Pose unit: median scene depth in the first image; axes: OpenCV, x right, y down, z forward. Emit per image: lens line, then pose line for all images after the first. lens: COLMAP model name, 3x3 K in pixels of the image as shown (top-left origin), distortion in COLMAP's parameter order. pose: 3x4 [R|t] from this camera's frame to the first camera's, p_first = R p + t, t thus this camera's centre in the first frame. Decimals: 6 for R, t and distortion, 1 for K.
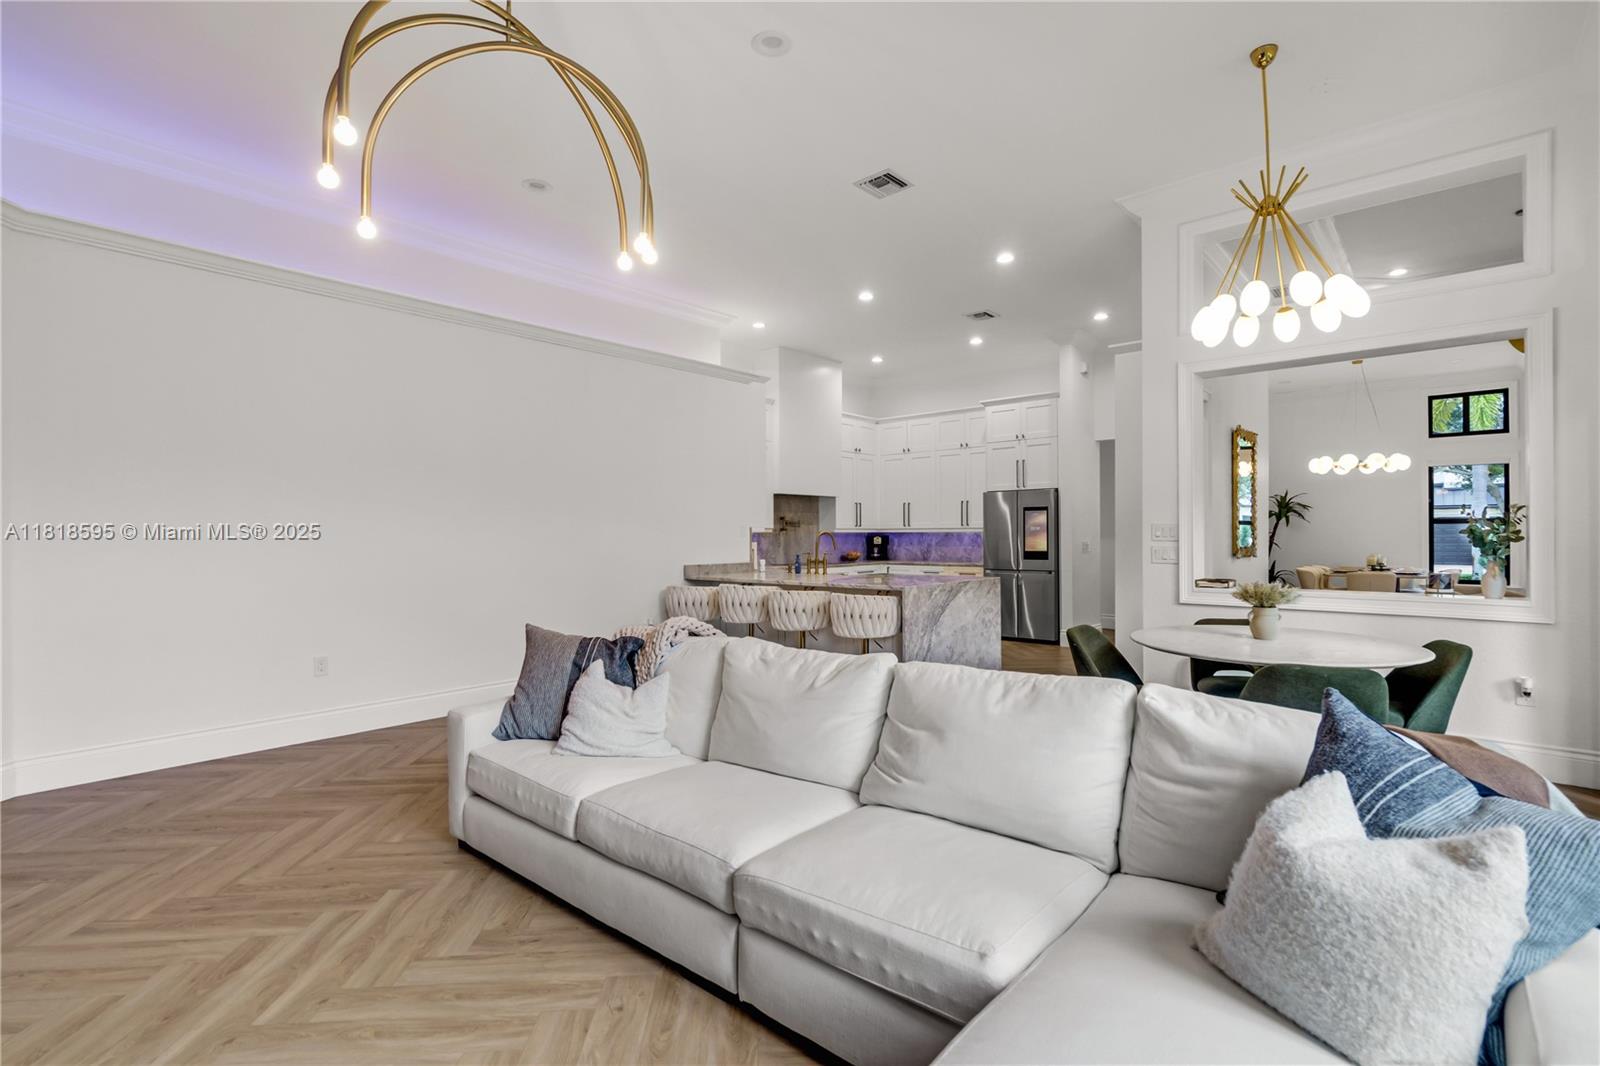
lens RADIAL K [[746.2, 0, 800.1], [0, 746.2, 533.8], [0, 0, 1]] dist [0.004171, -0.000039]
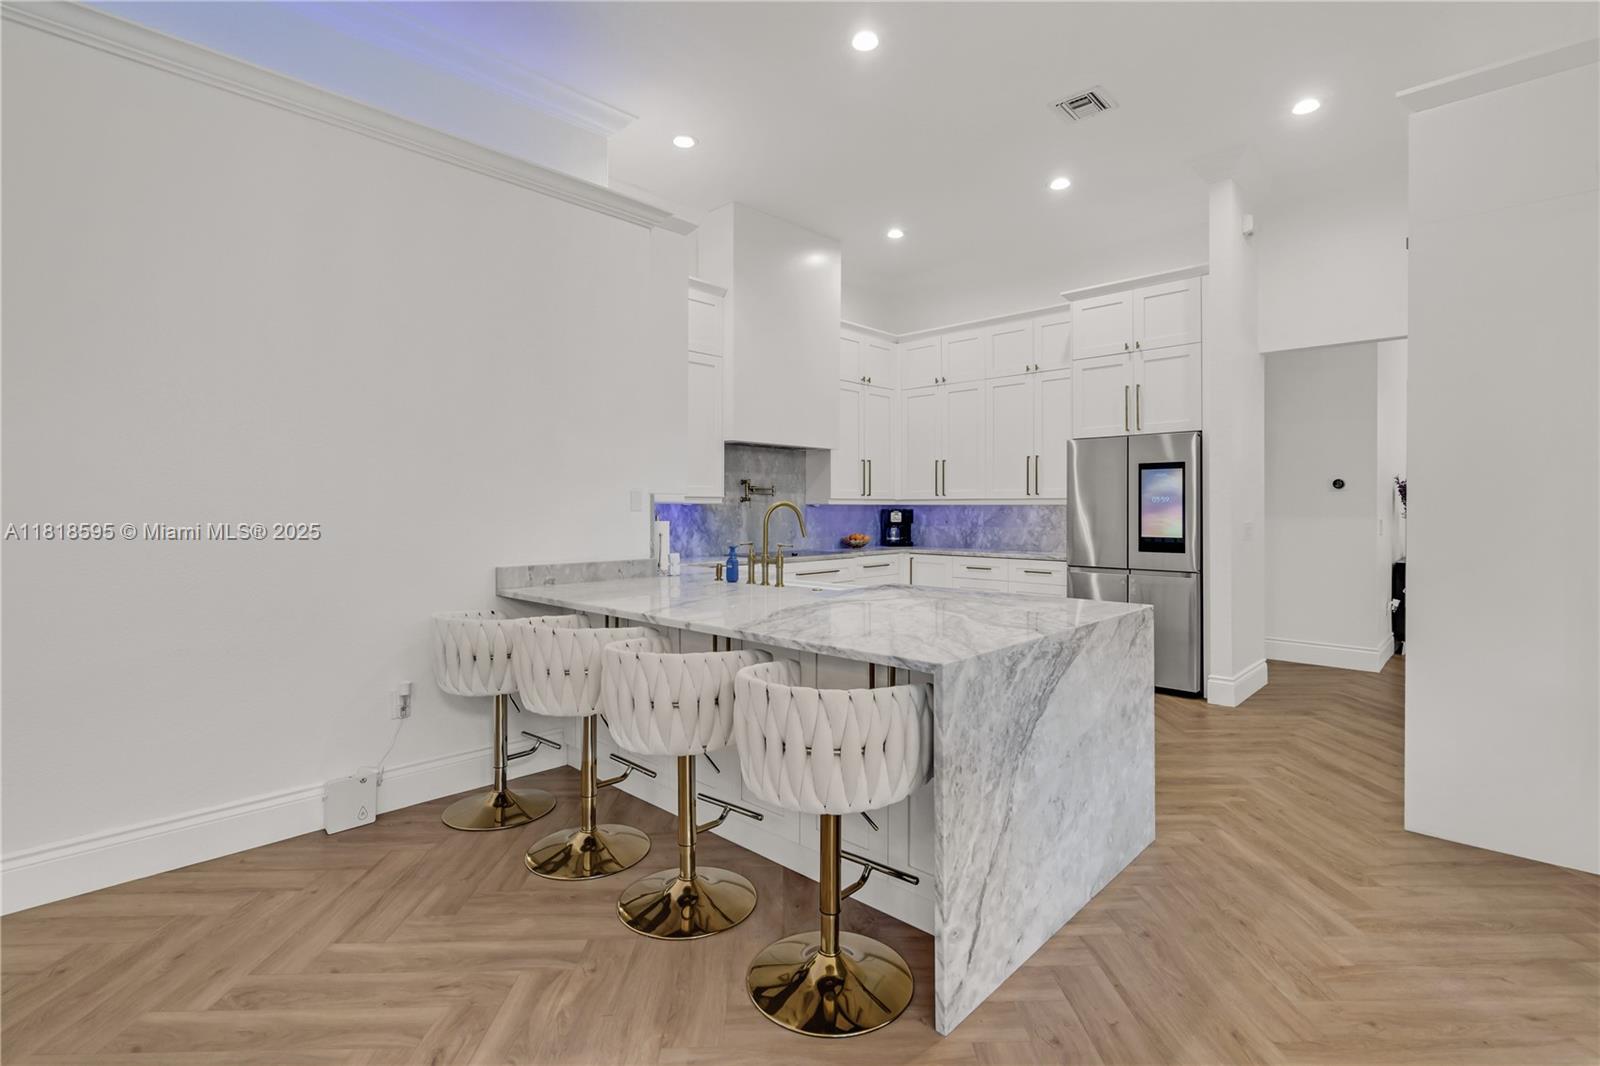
lens RADIAL K [[746.2, 0, 796.9], [0, 746.2, 504.7], [0, 0, 1]] dist [0.004171, -0.000039]
pose [[0.999000, 0.004991, -0.044441, 0.049592], [-0.005119, 0.999983, -0.002782, 0.000360], [0.044426, 0.003007, 0.999008, 0.364792]]
